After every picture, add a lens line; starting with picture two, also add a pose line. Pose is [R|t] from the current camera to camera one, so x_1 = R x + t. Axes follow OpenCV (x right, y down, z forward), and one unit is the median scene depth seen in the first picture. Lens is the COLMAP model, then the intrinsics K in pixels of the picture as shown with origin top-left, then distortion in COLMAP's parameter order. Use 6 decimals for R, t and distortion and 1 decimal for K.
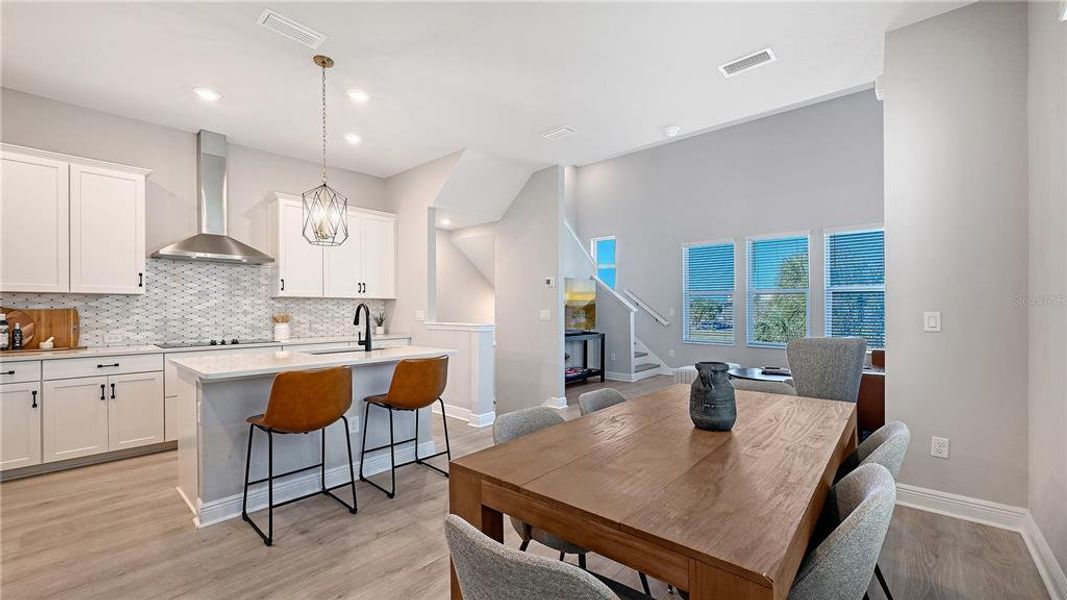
lens RADIAL K [[430.0, 0, 523.0], [0, 430.0, 303.1], [0, 0, 1]] dist [-0.005972, 0.000907]
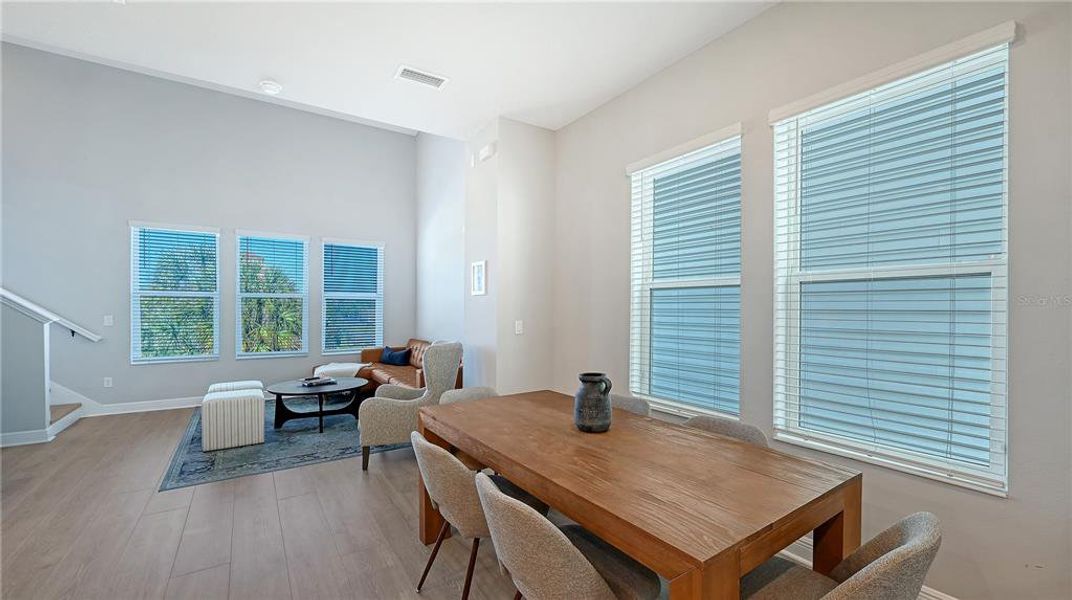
lens RADIAL K [[432.0, 0, 552.5], [0, 432.0, 307.8], [0, 0, 1]] dist [-0.005972, 0.000907]
pose [[0.210476, 0.002588, 0.977596, -0.288399], [-0.013309, 0.999911, 0.000219, -0.014385], [-0.977508, -0.013057, 0.210492, 0.336398]]
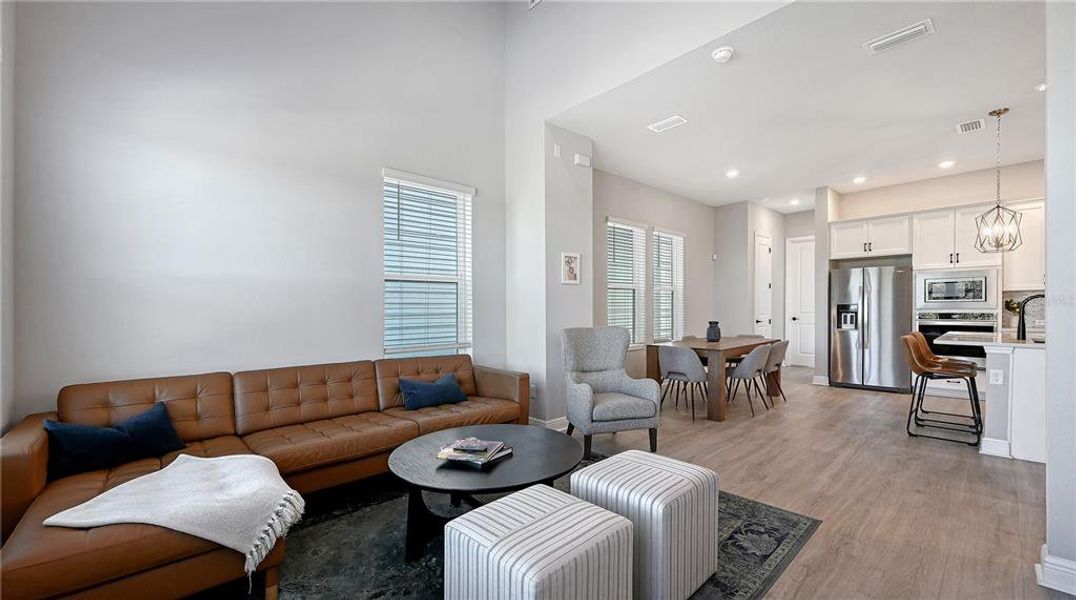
lens RADIAL K [[444.8, 0, 532.1], [0, 444.8, 307.3], [0, 0, 1]] dist [0.003323, 0.000199]
pose [[-0.996493, 0.009528, 0.083127, 0.581225], [0.008411, 0.999870, -0.013777, 0.027549], [-0.083247, -0.013030, -0.996444, 1.708474]]
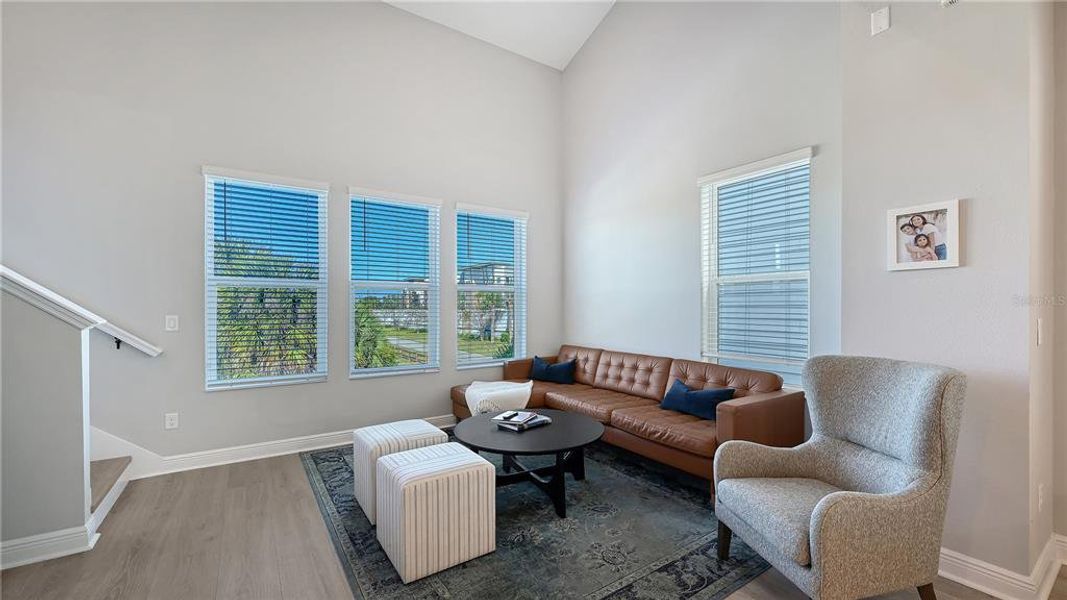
lens RADIAL K [[430.0, 0, 551.6], [0, 430.0, 303.1], [0, 0, 1]] dist [-0.005972, 0.000907]
pose [[0.212924, 0.008261, 0.977034, 0.026676], [-0.006363, 0.999955, -0.007068, 0.004058], [-0.977048, -0.004712, 0.212967, 0.984772]]
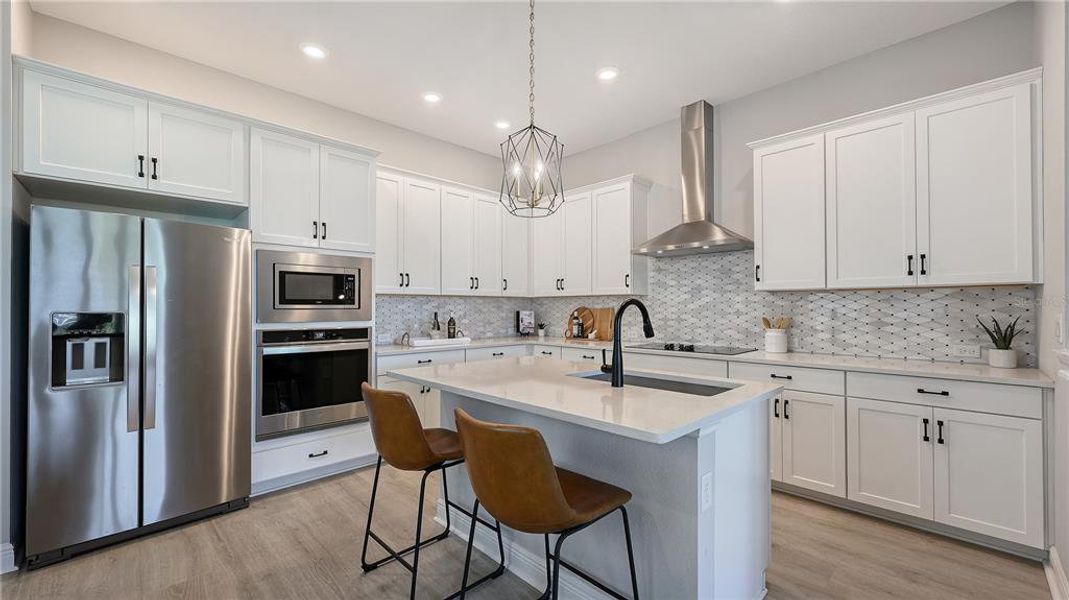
lens RADIAL K [[430.8, 0, 550.8], [0, 430.8, 308.9], [0, 0, 1]] dist [-0.005972, 0.000907]
pose [[-0.040886, 0.004270, -0.999155, 0.153052], [0.014446, 0.999889, 0.003682, 0.007615], [0.999059, -0.014284, -0.040943, 0.740894]]
